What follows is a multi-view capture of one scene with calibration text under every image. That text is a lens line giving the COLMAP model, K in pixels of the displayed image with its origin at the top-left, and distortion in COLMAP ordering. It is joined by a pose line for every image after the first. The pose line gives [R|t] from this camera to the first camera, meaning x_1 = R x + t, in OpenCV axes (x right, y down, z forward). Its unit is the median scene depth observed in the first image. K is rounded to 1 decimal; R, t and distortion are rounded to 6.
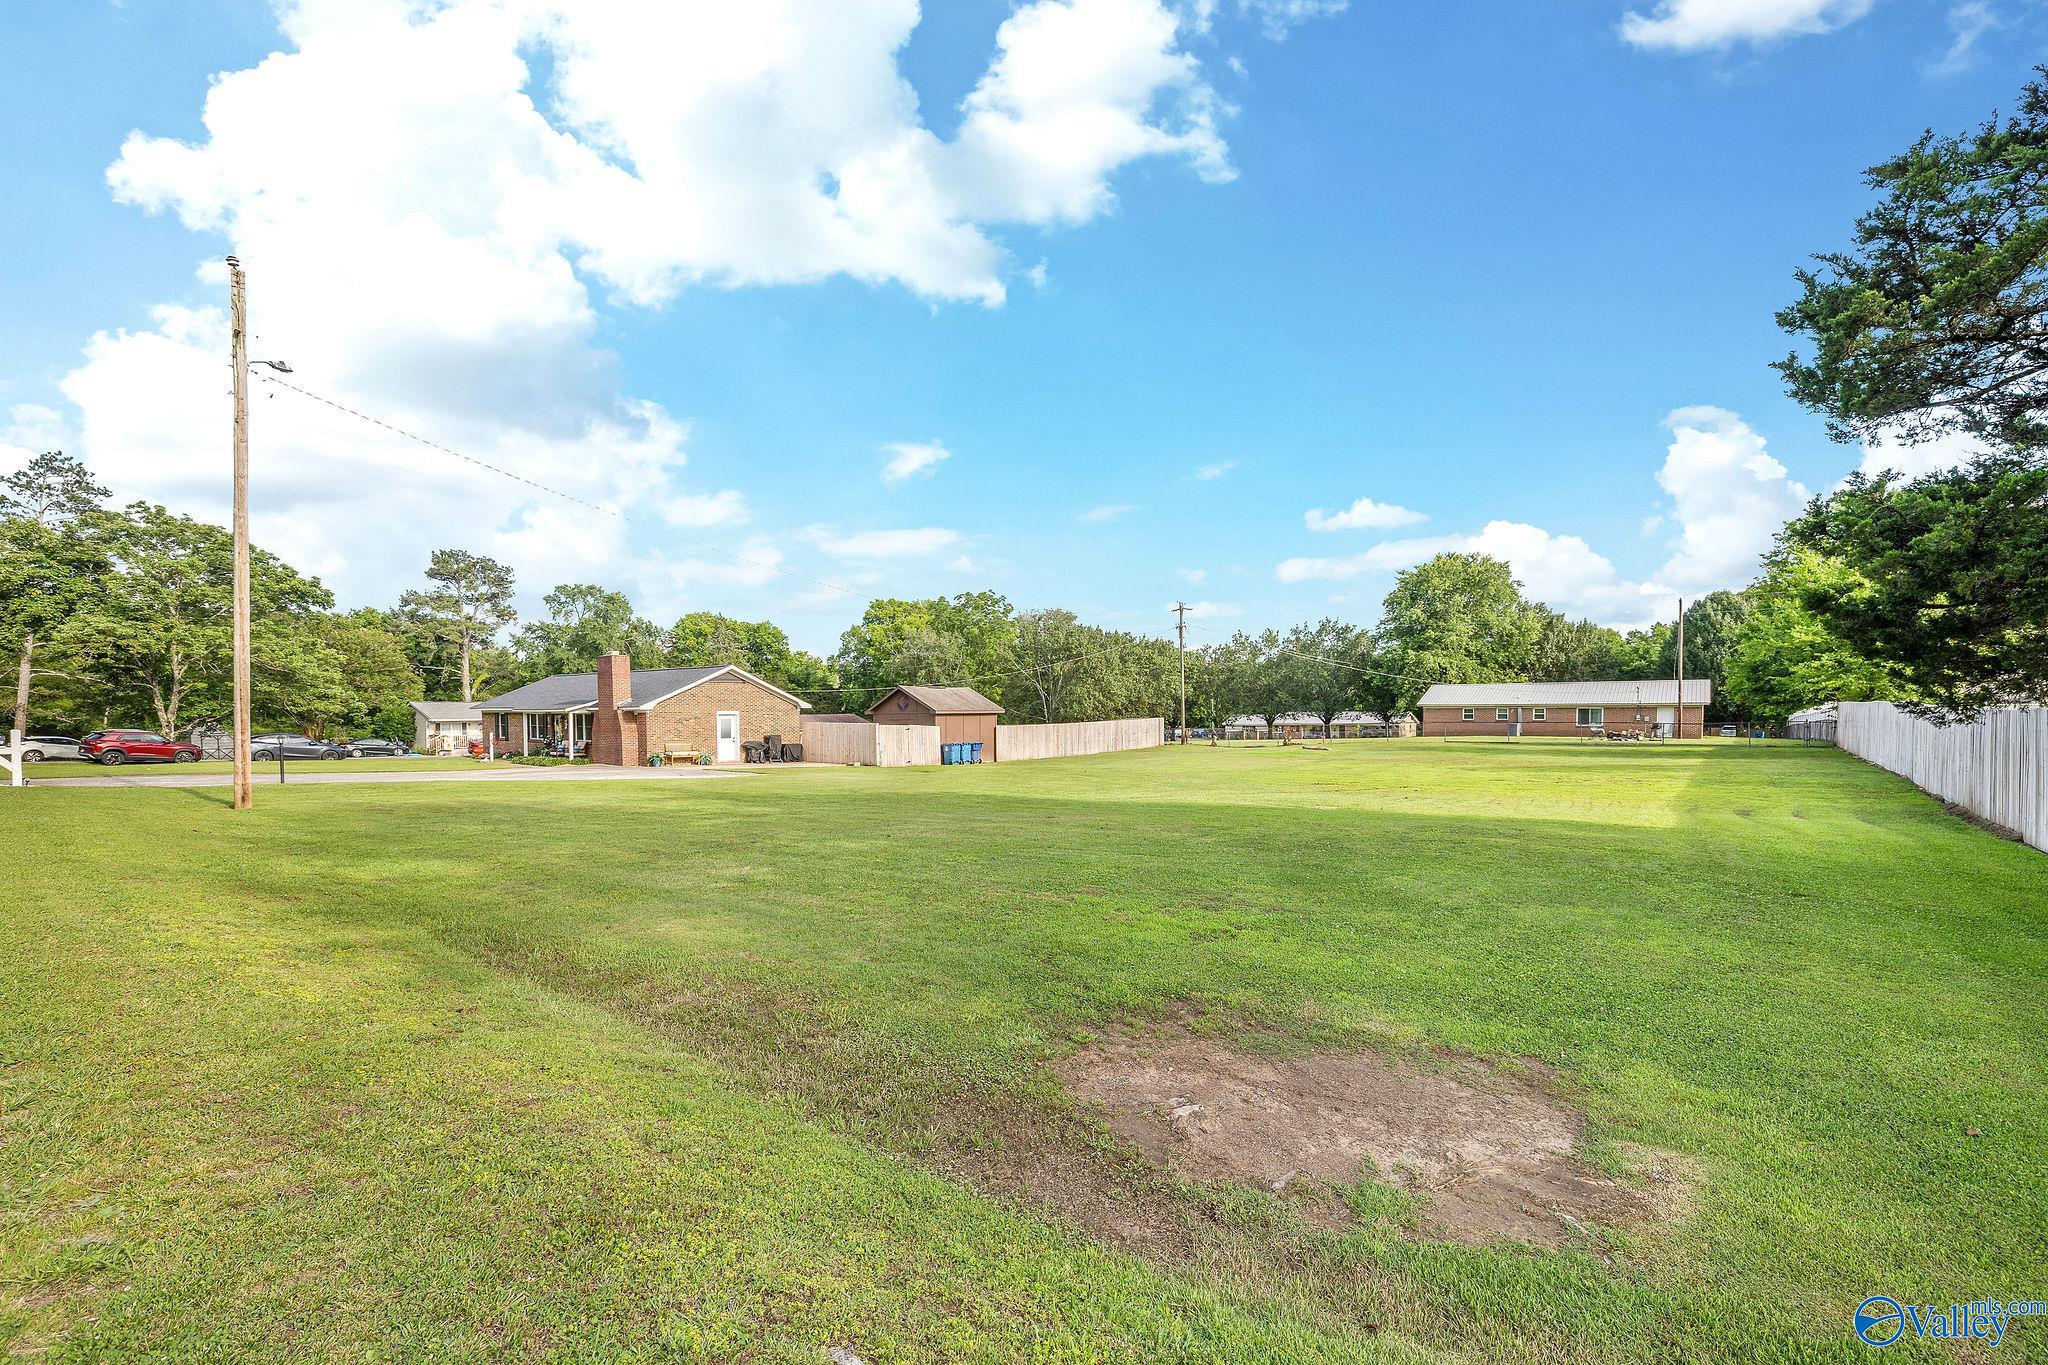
lens RADIAL K [[875.5, 0, 994.9], [0, 875.5, 739.7], [0, 0, 1]] dist [0.004121, 0.000194]
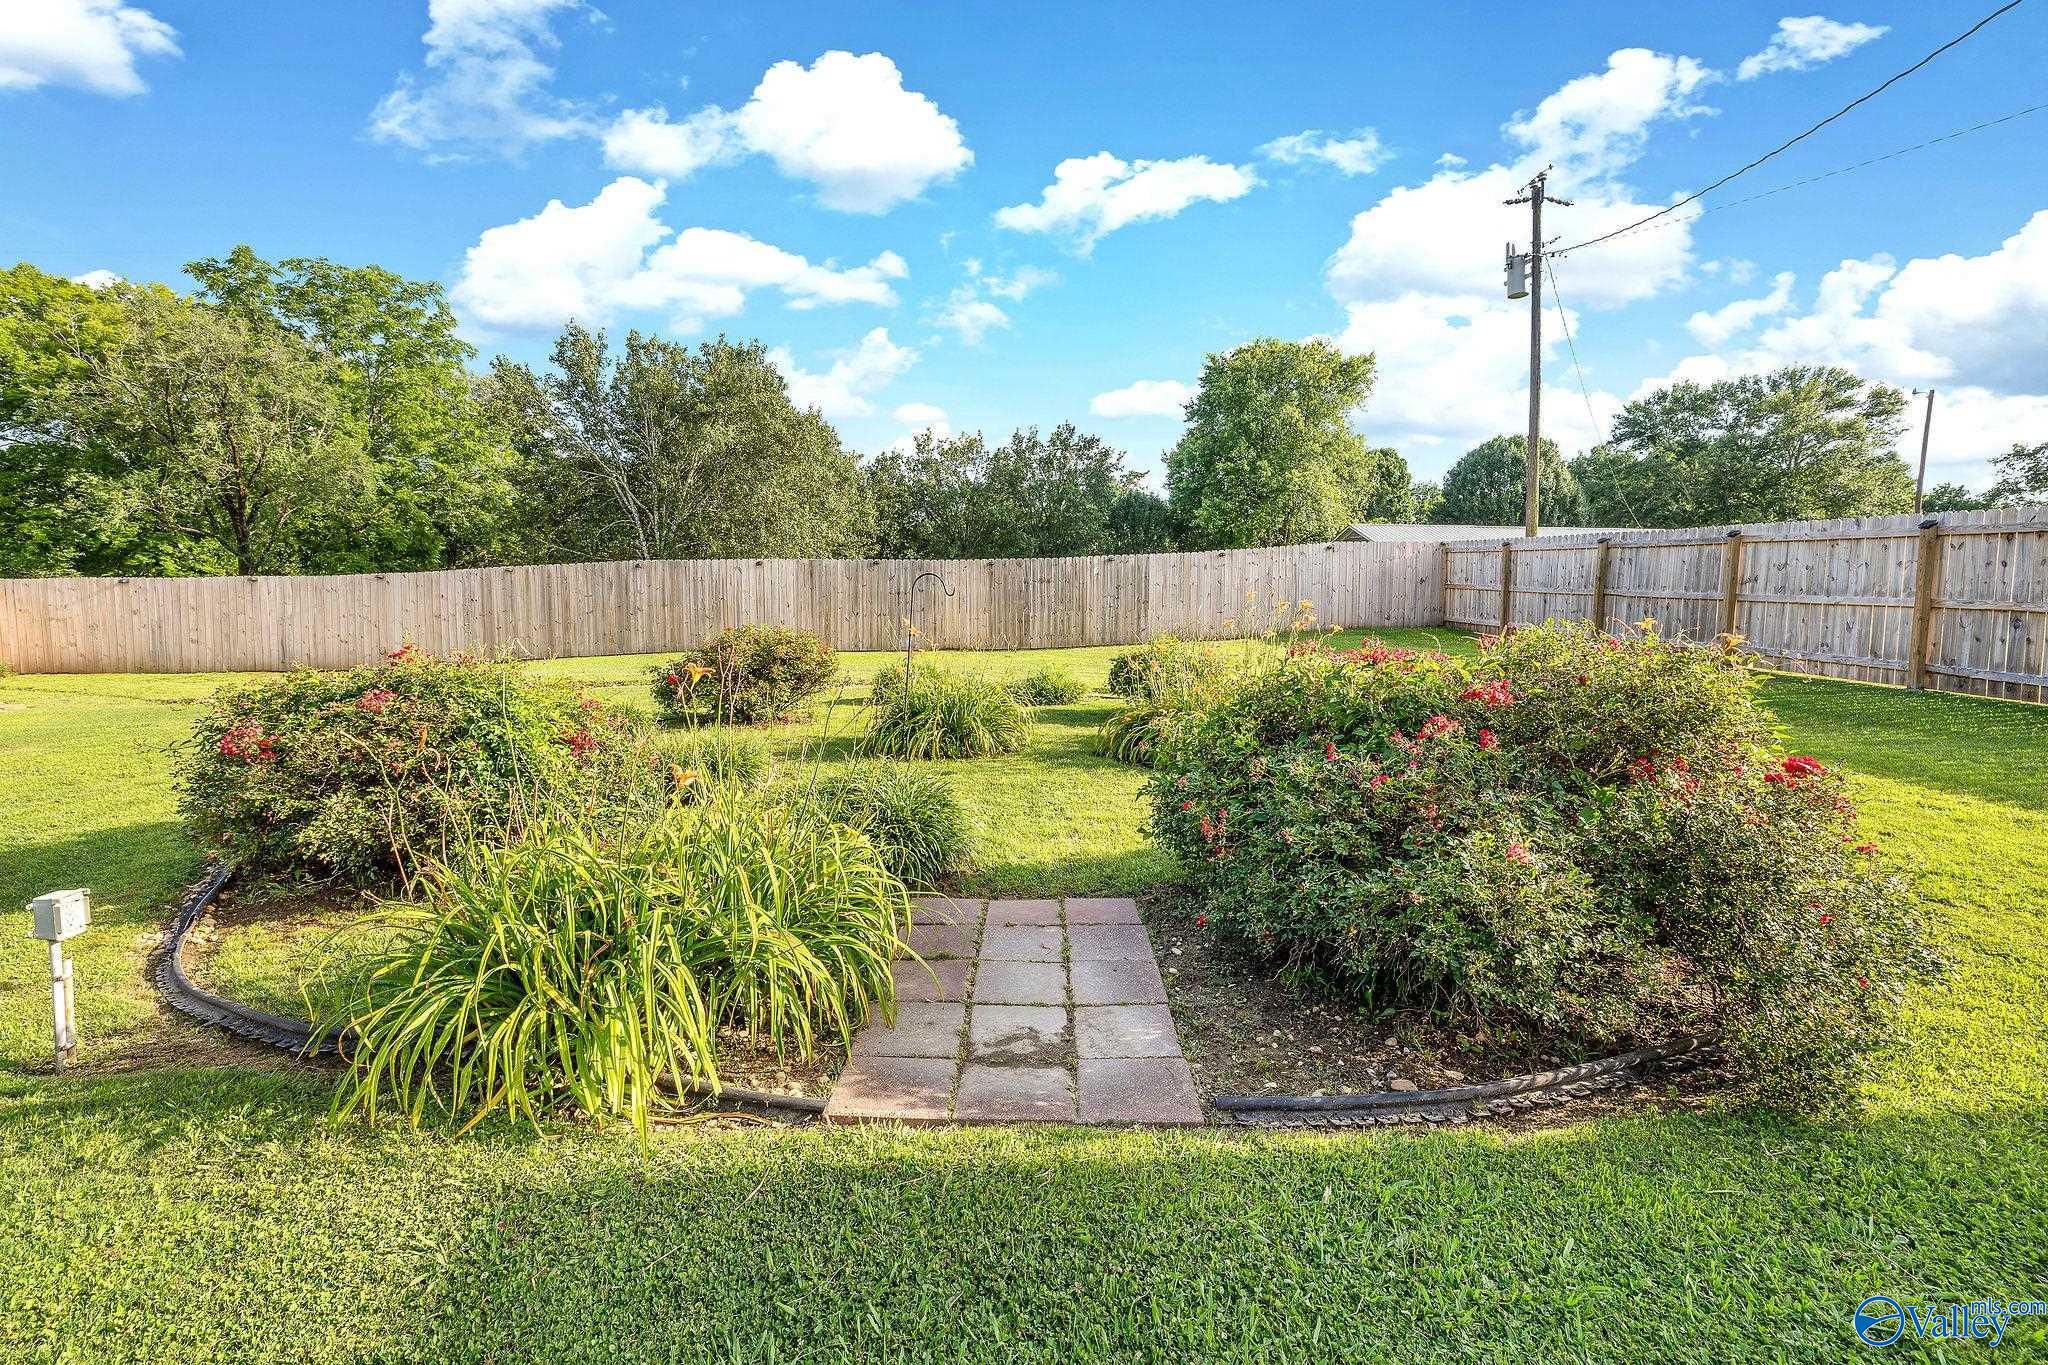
lens RADIAL K [[875.5, 0, 1027.2], [0, 875.5, 673.6], [0, 0, 1]] dist [0.004121, 0.000194]
pose [[0.739286, -0.054644, 0.671171, -0.115699], [0.010406, 0.997510, 0.069751, 0.002027], [-0.673311, -0.044582, 0.738014, 0.718905]]
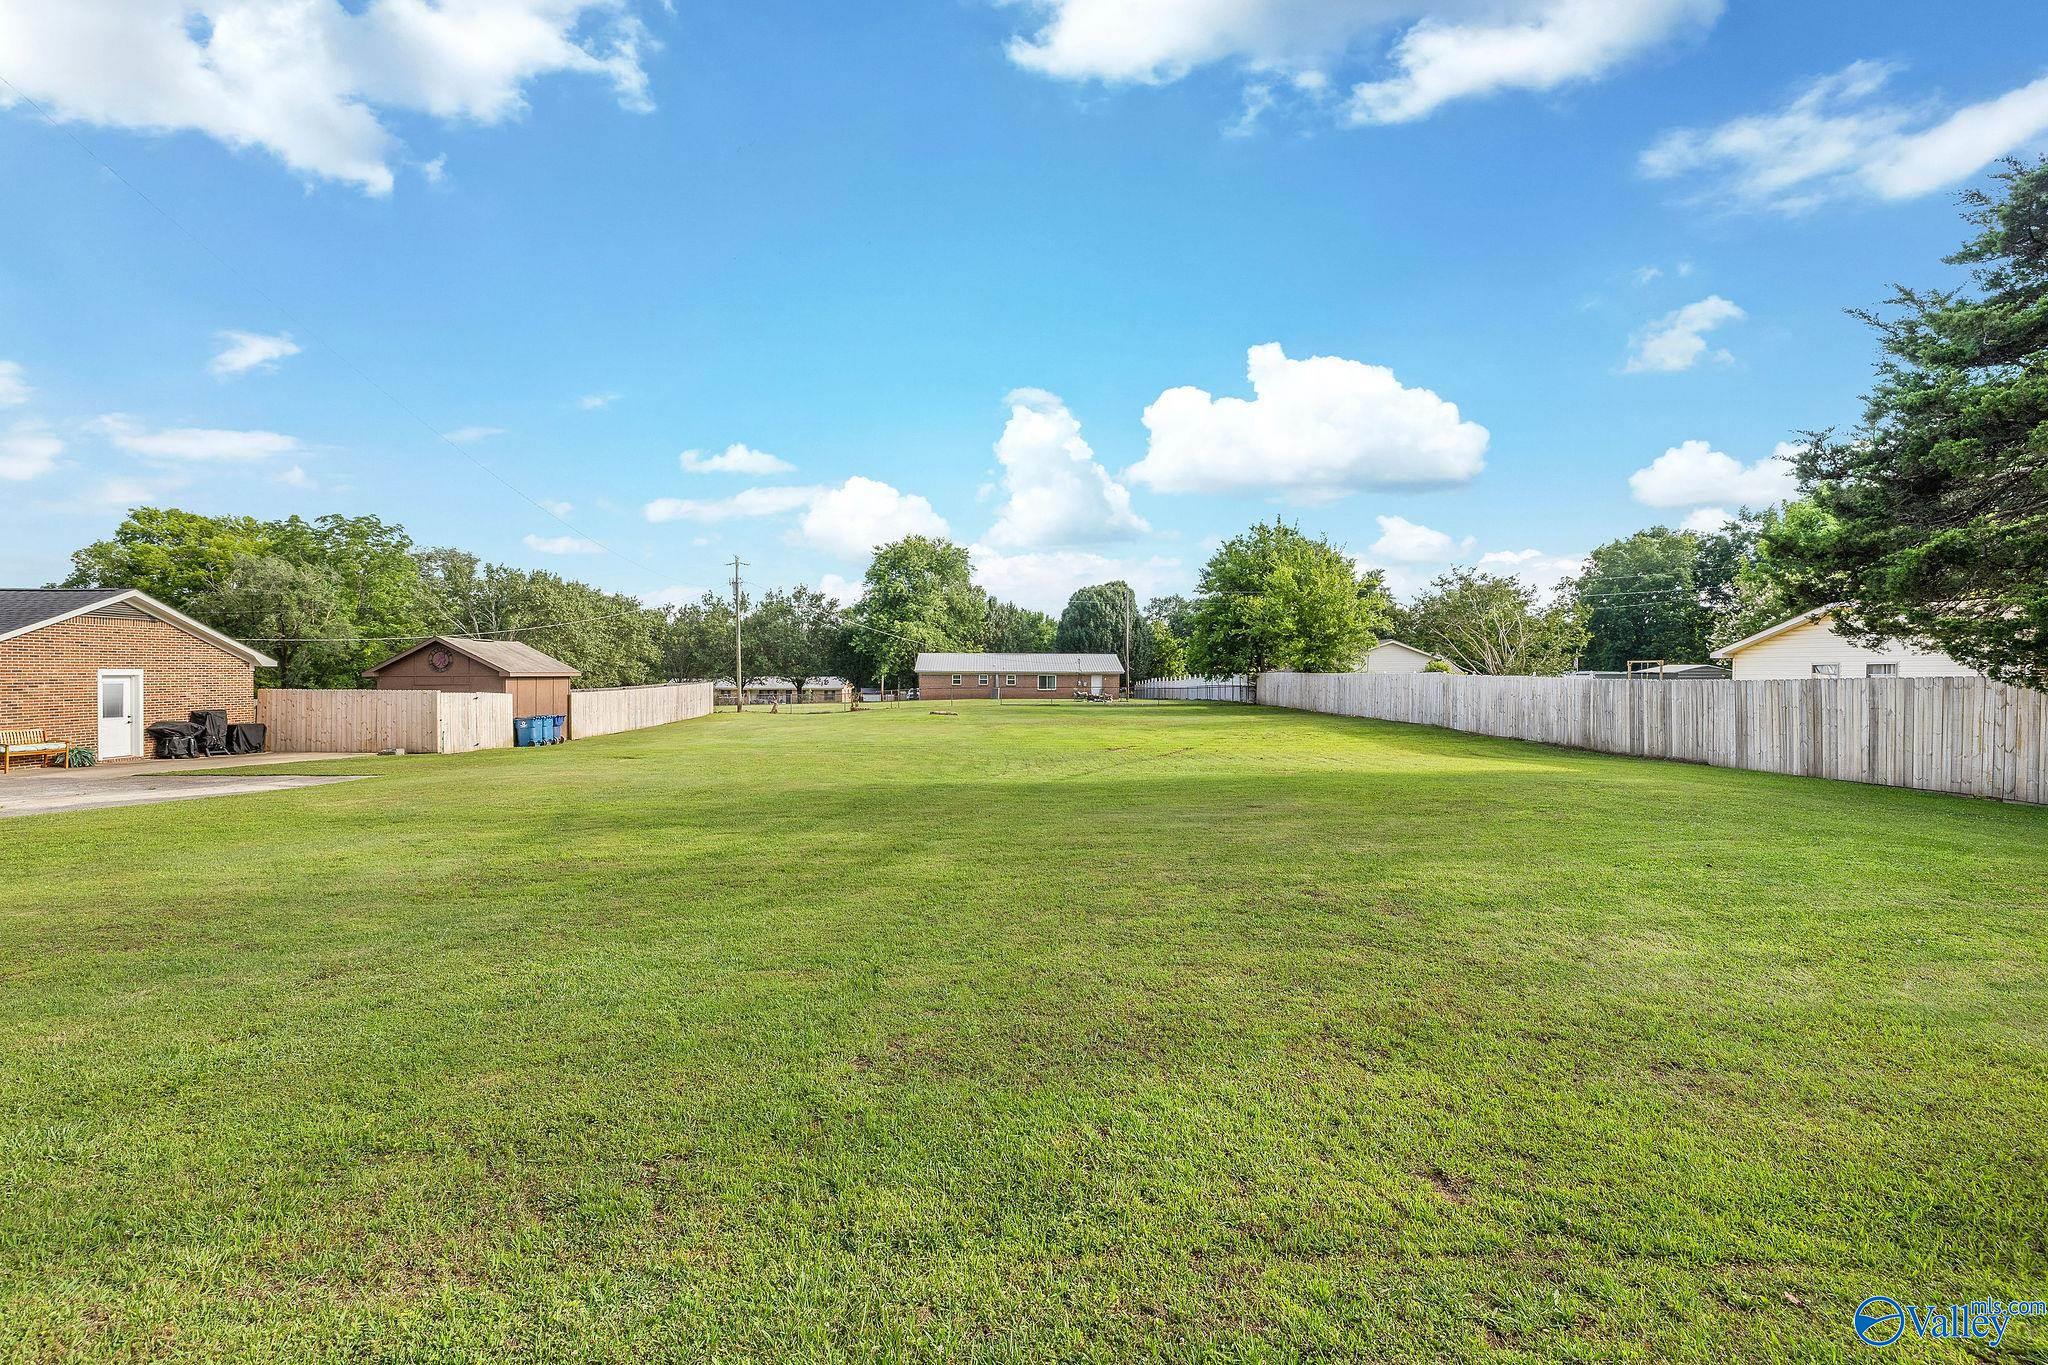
lens RADIAL K [[875.5, 0, 1011.4], [0, 875.5, 682.4], [0, 0, 1]] dist [0.004121, 0.000194]
pose [[0.758602, 0.001595, 0.651553, -0.129292], [0.015151, 0.999683, -0.020087, -0.002226], [-0.651378, 0.025110, 0.758338, 0.103508]]
